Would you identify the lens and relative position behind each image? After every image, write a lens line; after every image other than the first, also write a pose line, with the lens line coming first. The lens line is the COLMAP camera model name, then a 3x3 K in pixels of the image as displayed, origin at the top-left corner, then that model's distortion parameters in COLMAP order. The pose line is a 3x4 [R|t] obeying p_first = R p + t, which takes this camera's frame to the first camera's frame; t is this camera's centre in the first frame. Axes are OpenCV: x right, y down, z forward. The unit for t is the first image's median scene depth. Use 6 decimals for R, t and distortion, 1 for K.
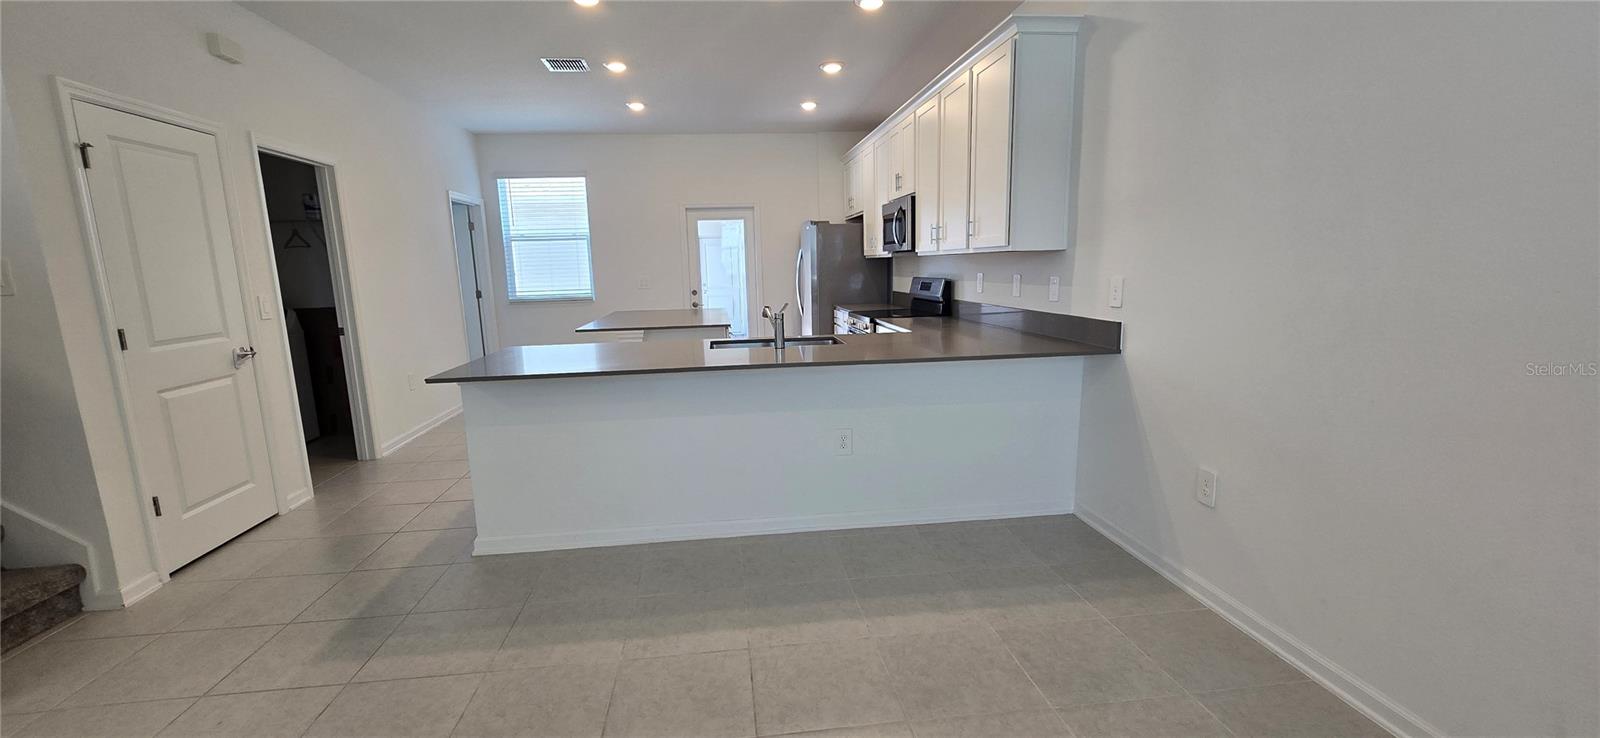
lens RADIAL K [[660.9, 0, 799.7], [0, 660.9, 379.5], [0, 0, 1]] dist [-0.003060, 0.000408]
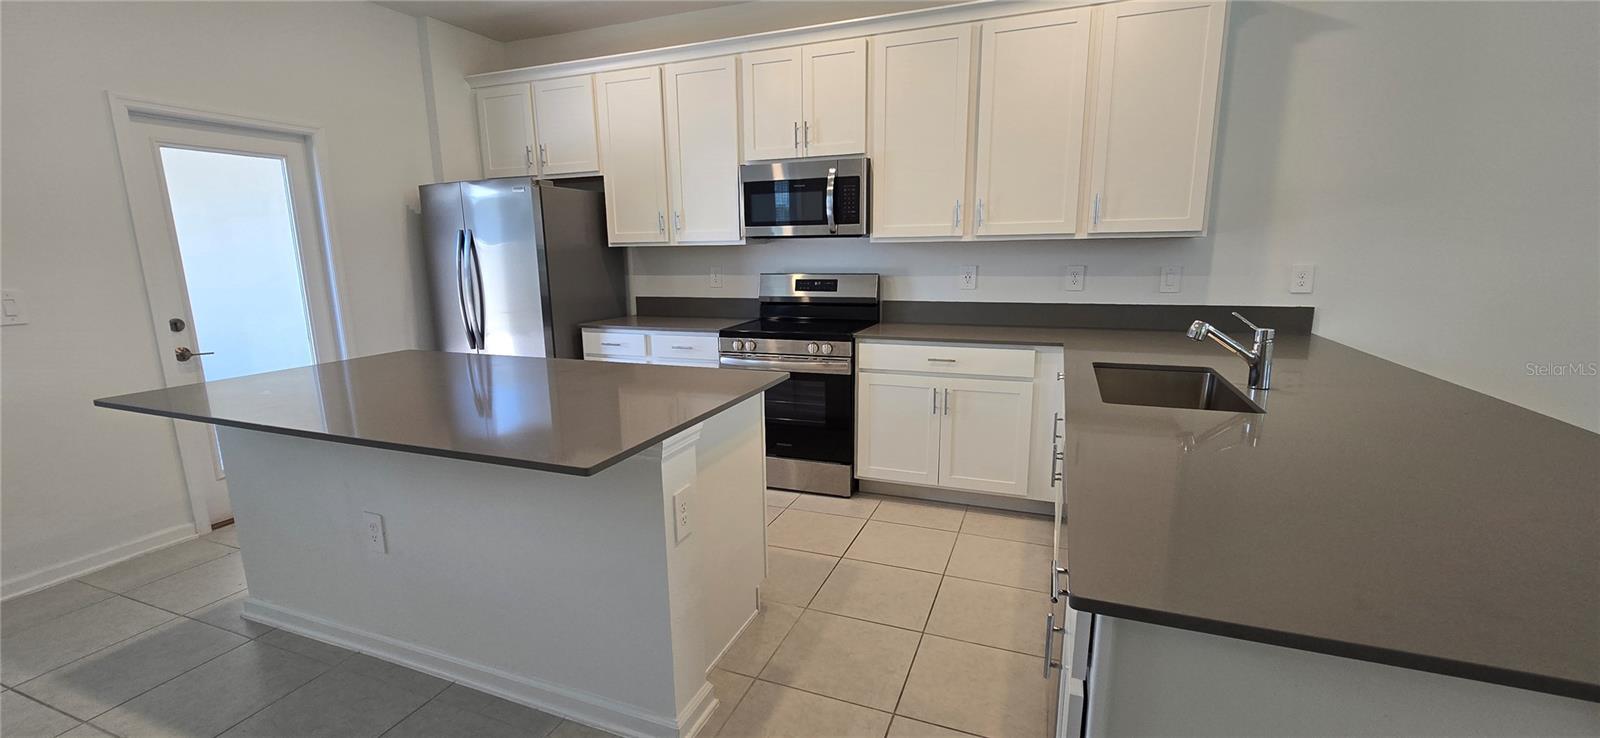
lens RADIAL K [[640.6, 0, 800.0], [0, 640.6, 369.0], [0, 0, 1]] dist [-0.002495, -0.000172]
pose [[0.483066, -0.147569, 0.863059, -0.578388], [0.153434, 0.984710, 0.082490, -0.142481], [-0.862036, 0.092574, 0.498322, 0.859795]]
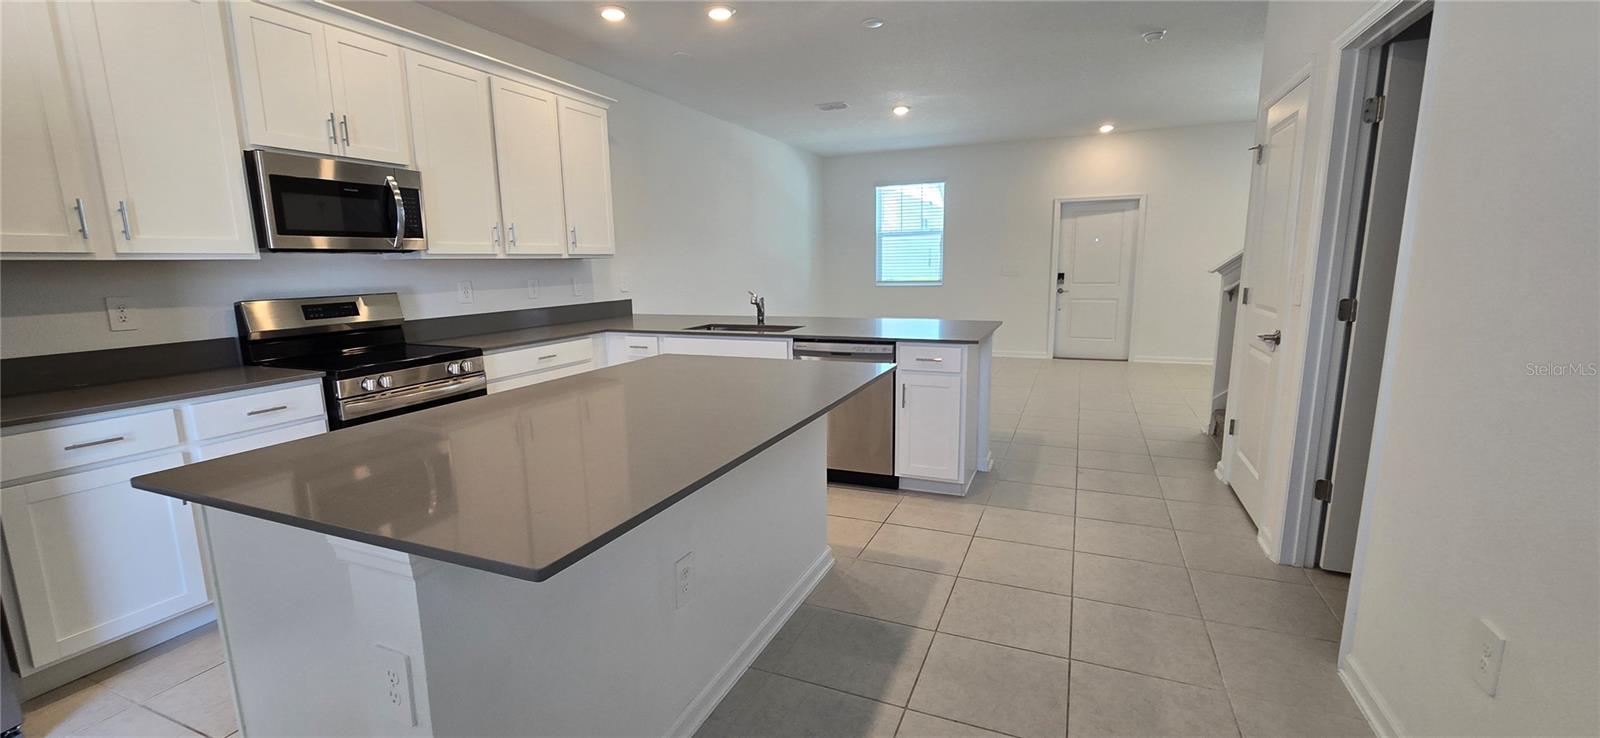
lens RADIAL K [[660.9, 0, 799.7], [0, 660.9, 379.5], [0, 0, 1]] dist [-0.003060, 0.000408]
pose [[-0.864049, -0.056617, 0.500215, -0.622479], [0.117466, 0.943550, 0.309701, -0.279830], [-0.489512, 0.326354, -0.808623, 1.669692]]
